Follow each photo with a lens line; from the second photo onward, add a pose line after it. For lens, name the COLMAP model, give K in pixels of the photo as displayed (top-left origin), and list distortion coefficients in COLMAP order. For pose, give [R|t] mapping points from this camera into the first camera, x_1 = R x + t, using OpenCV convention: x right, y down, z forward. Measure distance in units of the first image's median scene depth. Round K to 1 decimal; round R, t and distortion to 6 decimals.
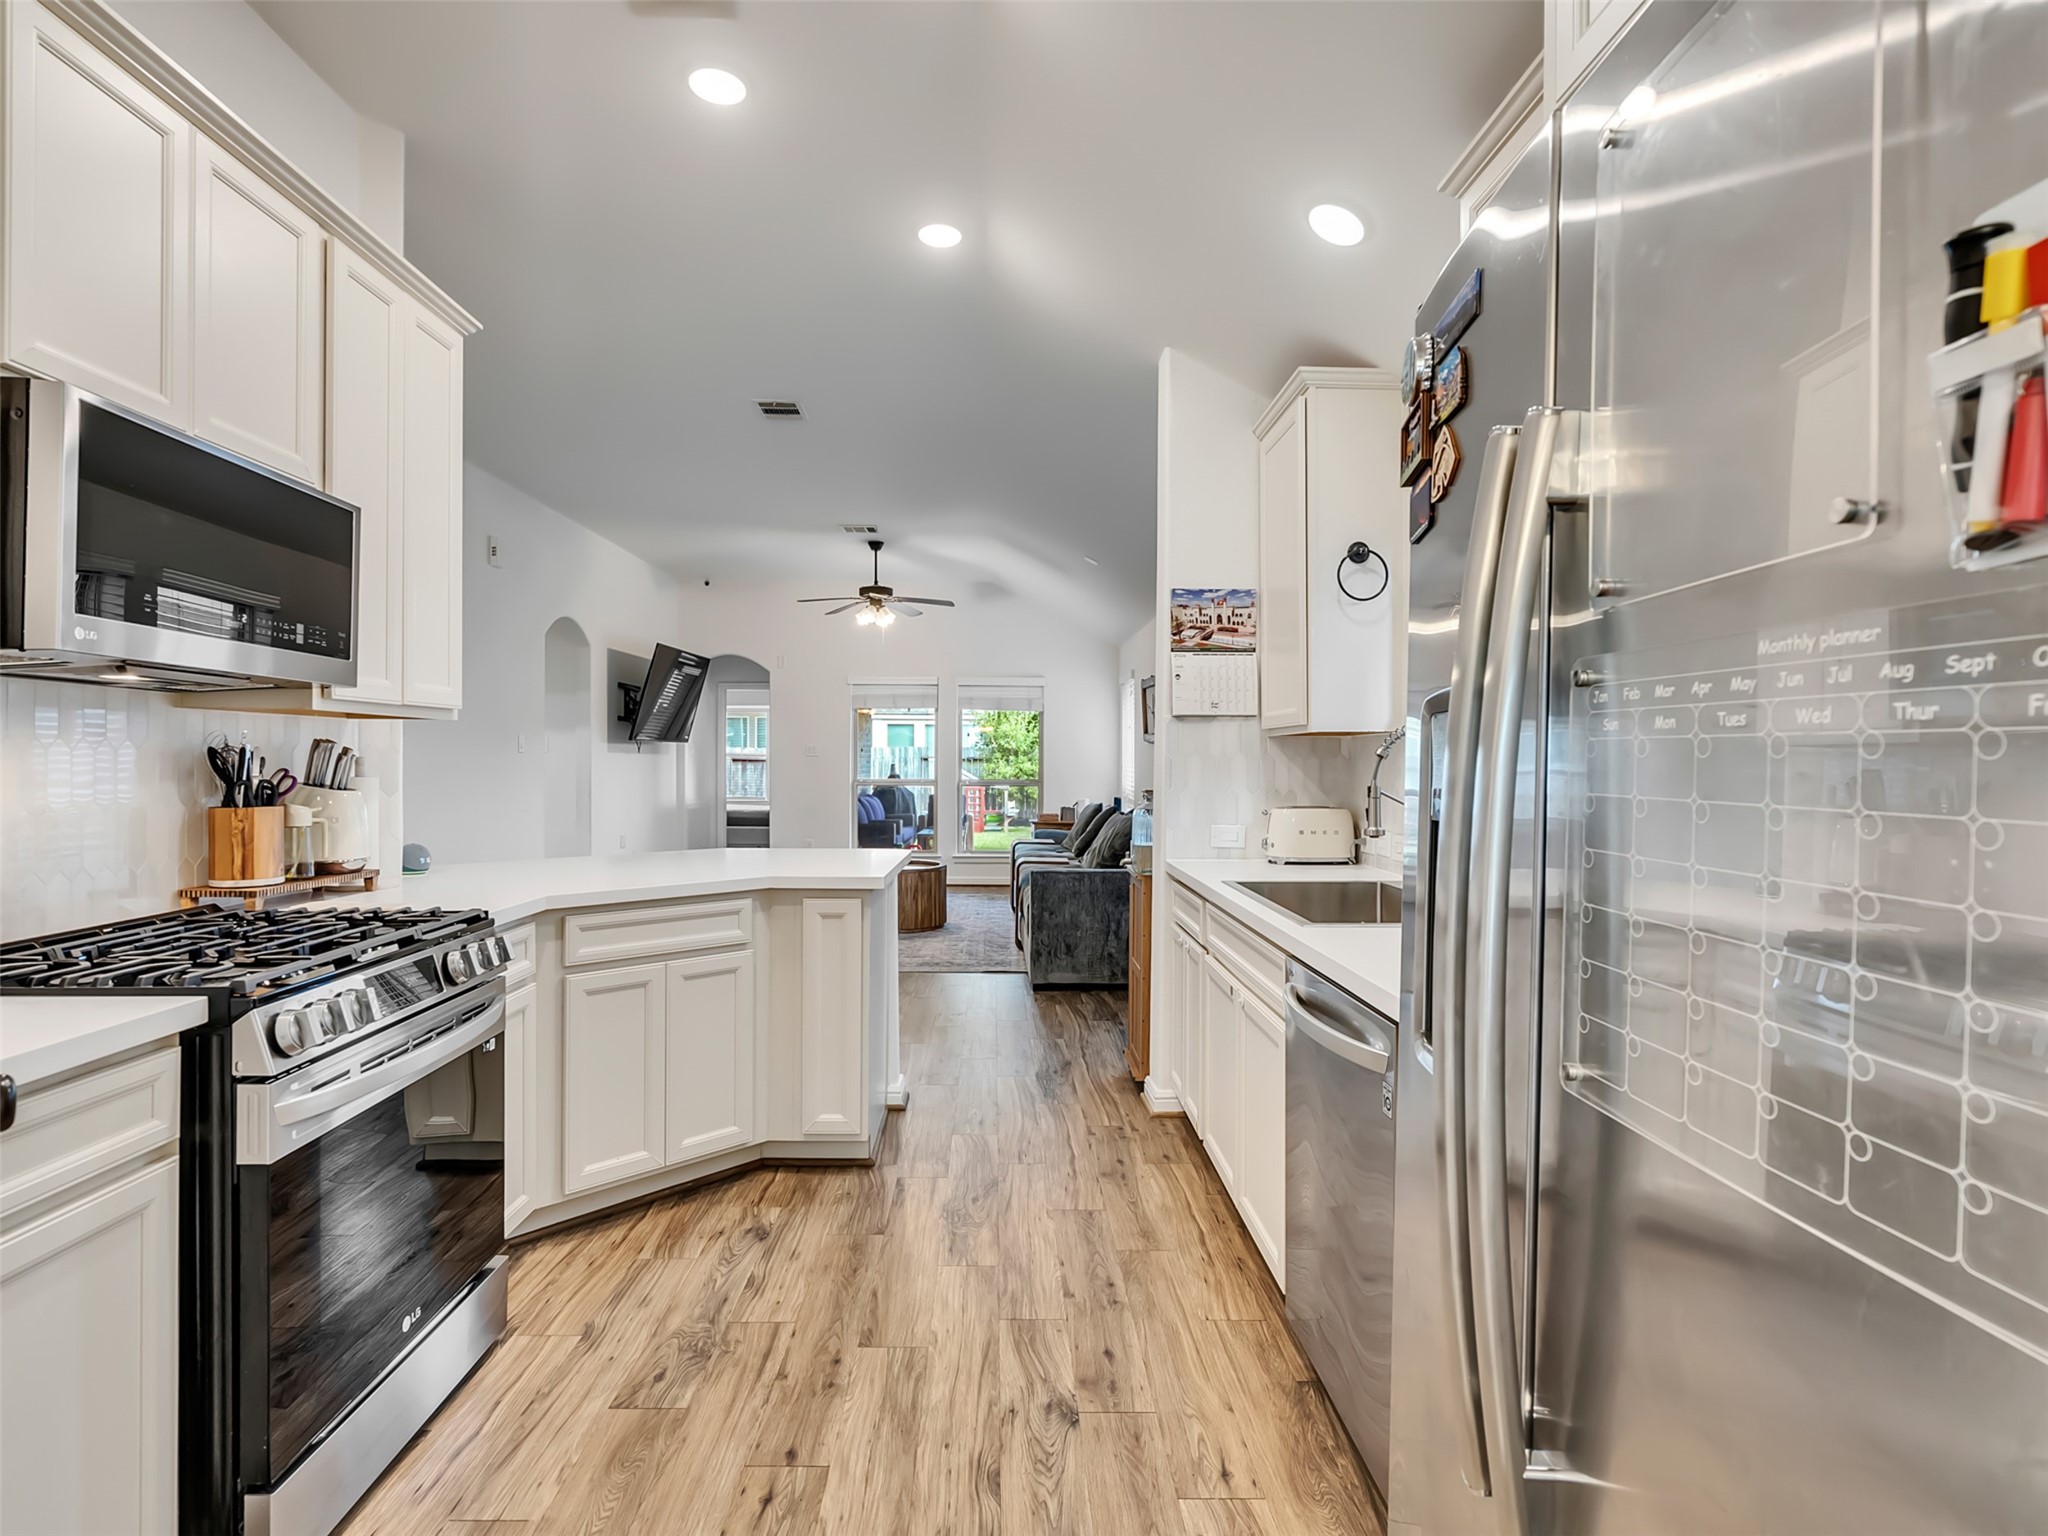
lens RADIAL K [[1051.6, 0, 1010.8], [0, 1051.6, 766.0], [0, 0, 1]] dist [-0.002732, 0.000129]
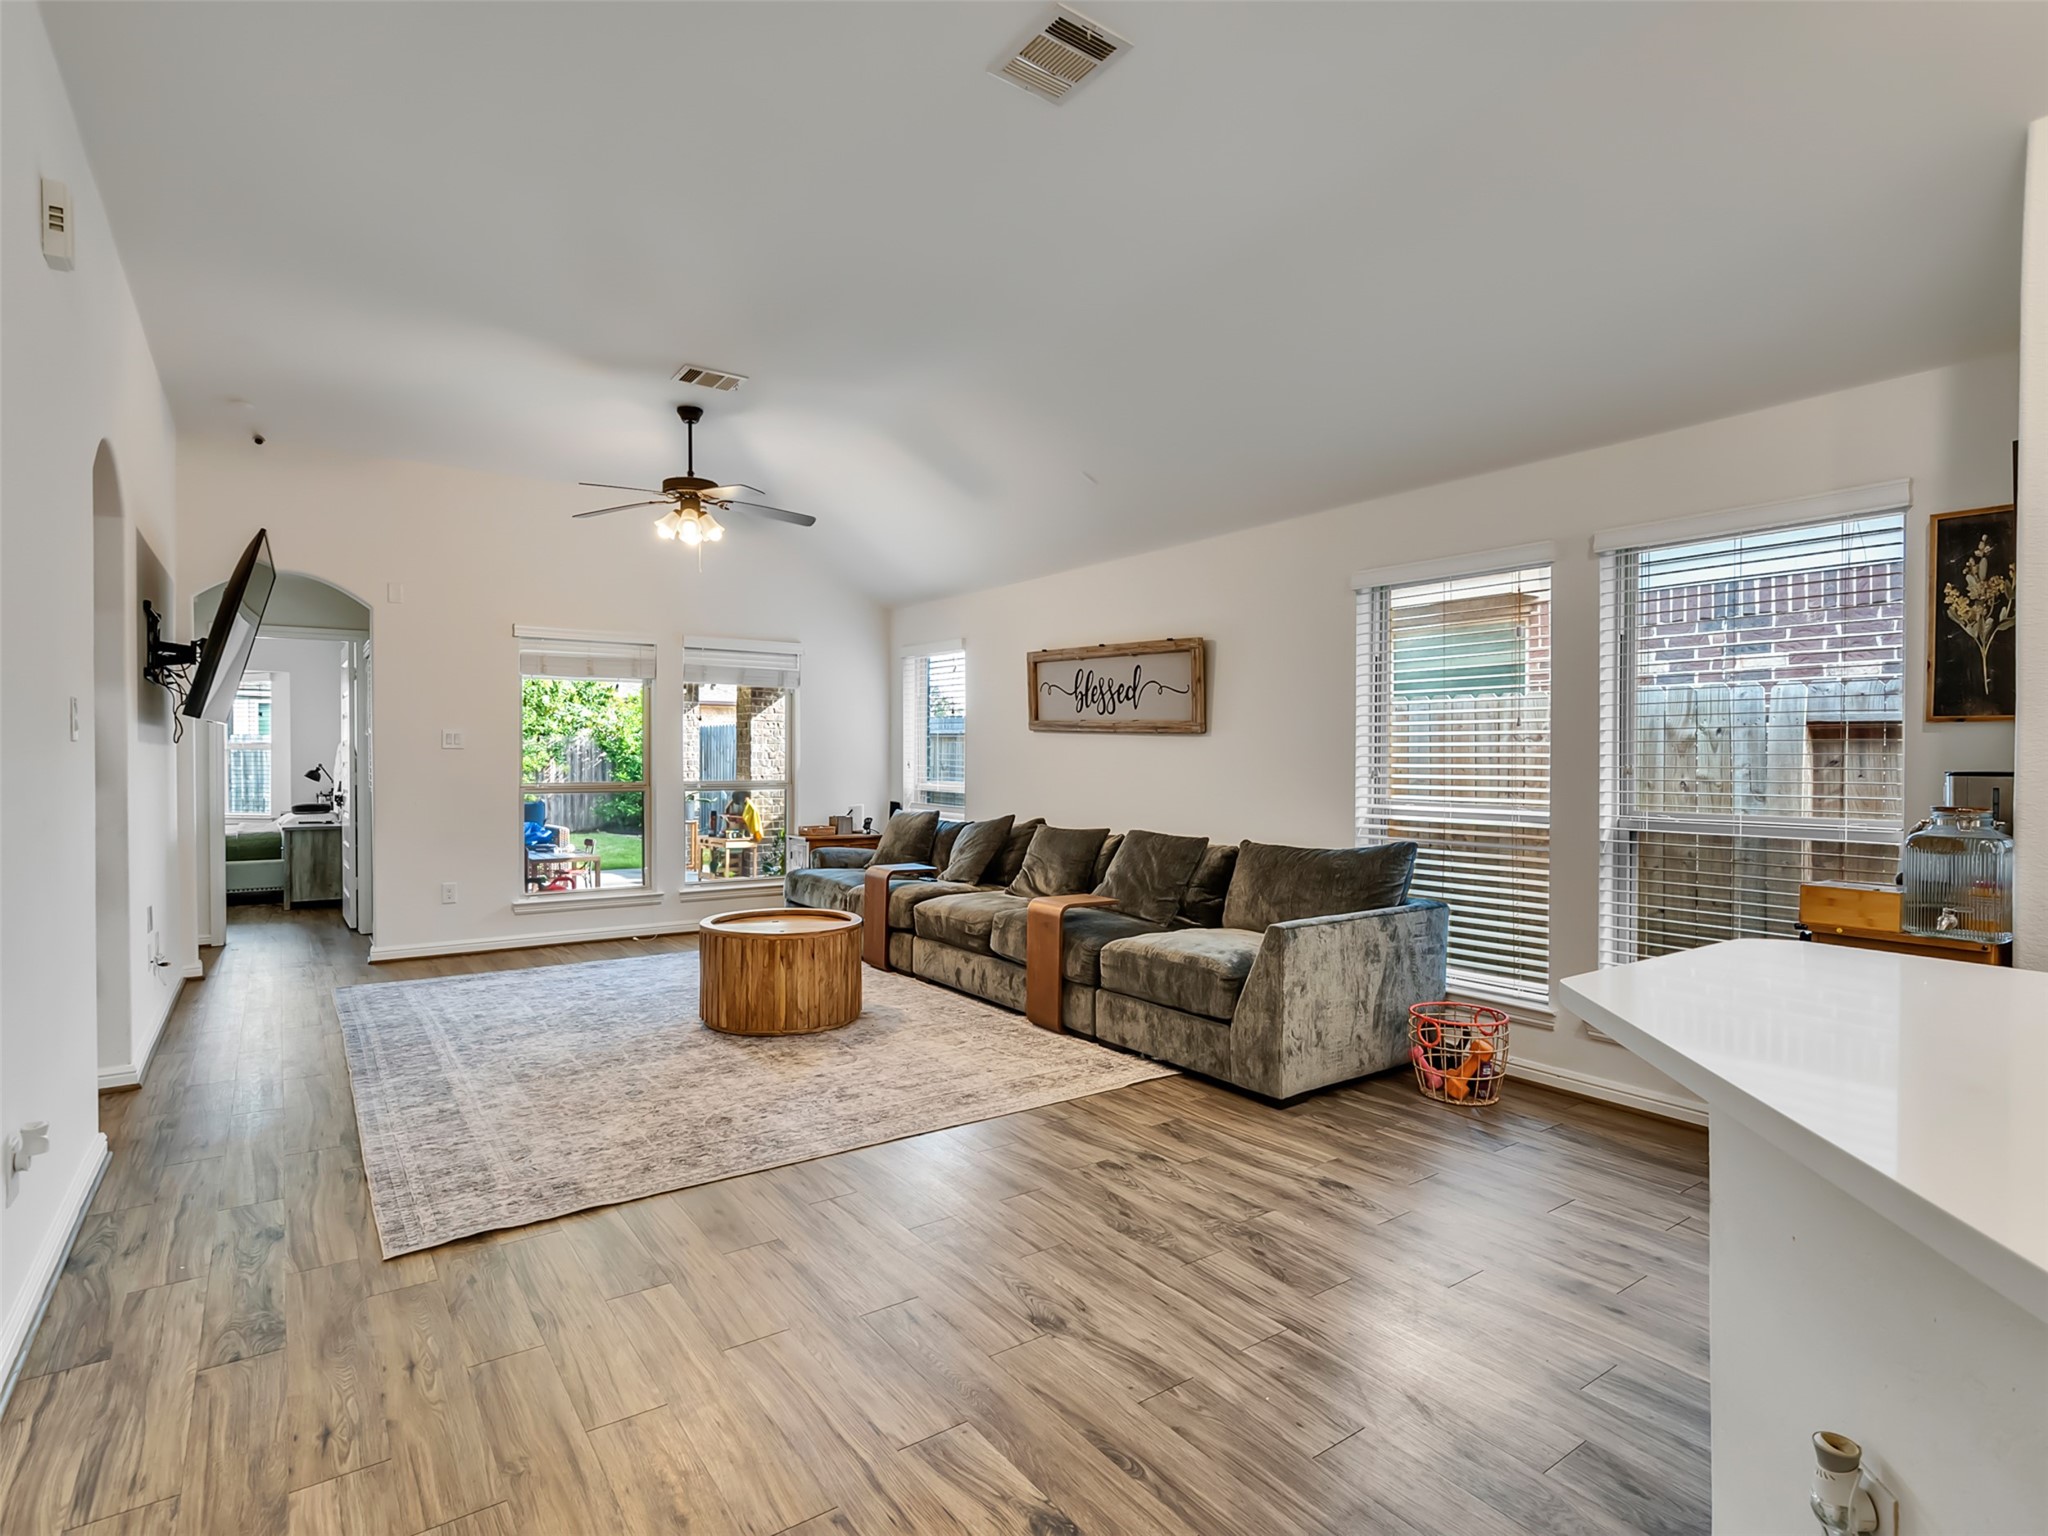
lens RADIAL K [[1047.5, 0, 1008.1], [0, 1047.5, 765.1], [0, 0, 1]] dist [-0.004858, 0.003483]
pose [[0.828536, -0.008918, 0.559865, -0.883021], [0.004567, 0.999948, 0.009170, -0.013451], [-0.559917, -0.005041, 0.828533, 1.020631]]
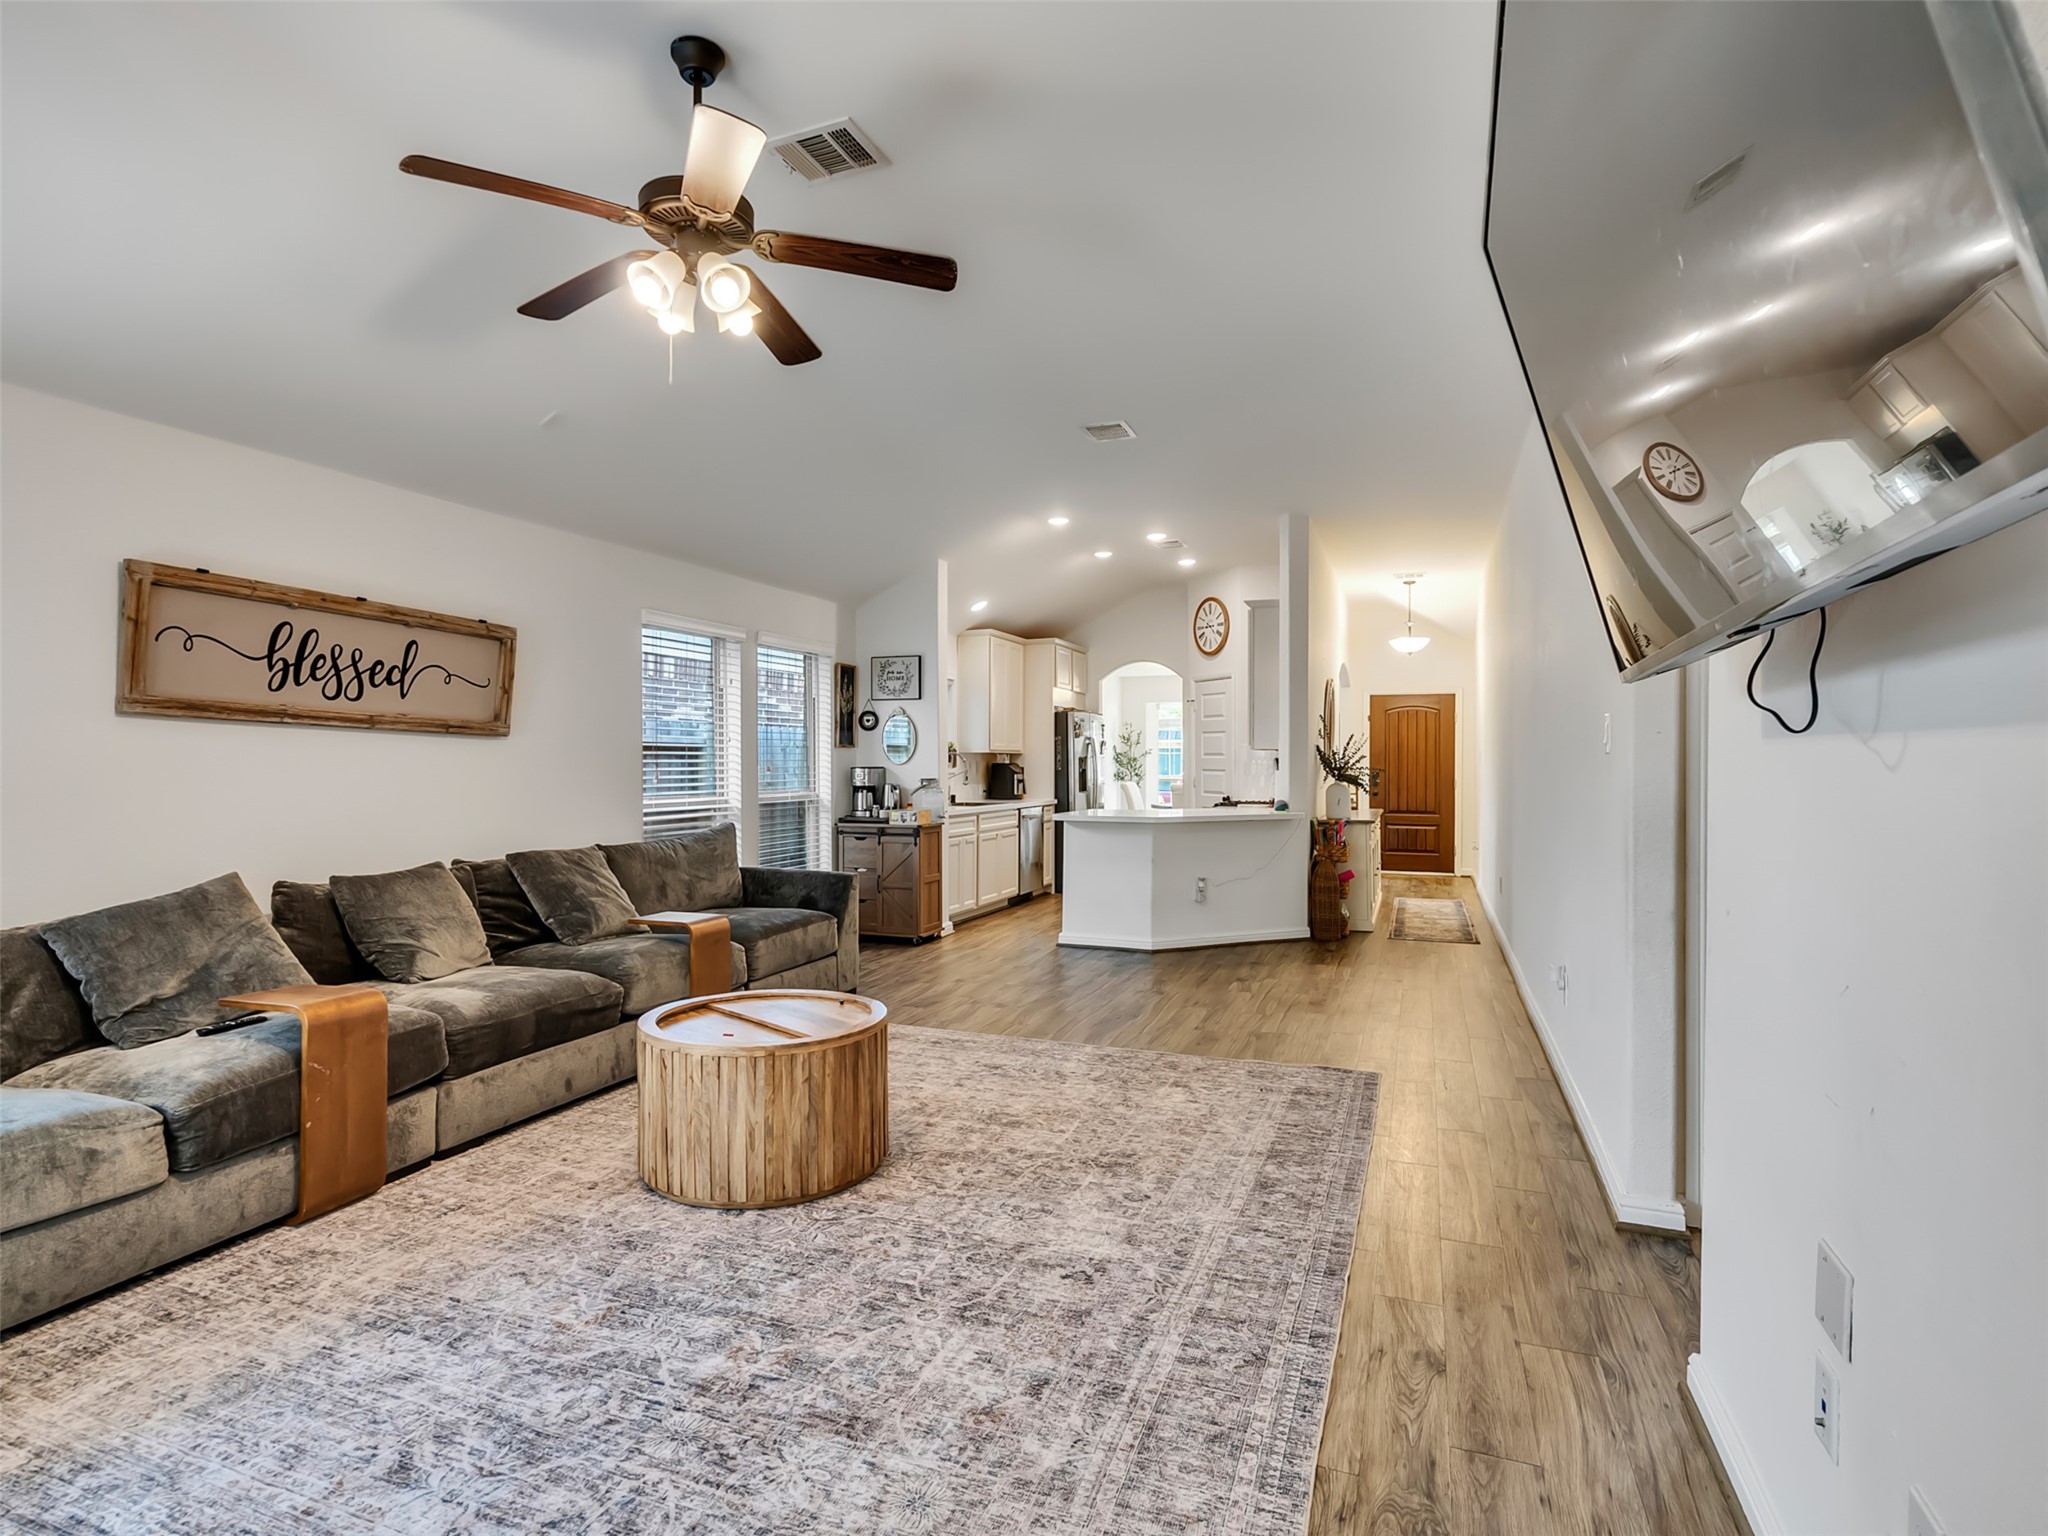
lens RADIAL K [[1047.5, 0, 1008.1], [0, 1047.5, 765.1], [0, 0, 1]] dist [-0.004858, 0.003483]
pose [[-0.923726, -0.008305, 0.382965, -0.900859], [-0.004762, 0.999937, 0.010200, -0.025988], [-0.383025, 0.007599, -0.923707, 3.410334]]
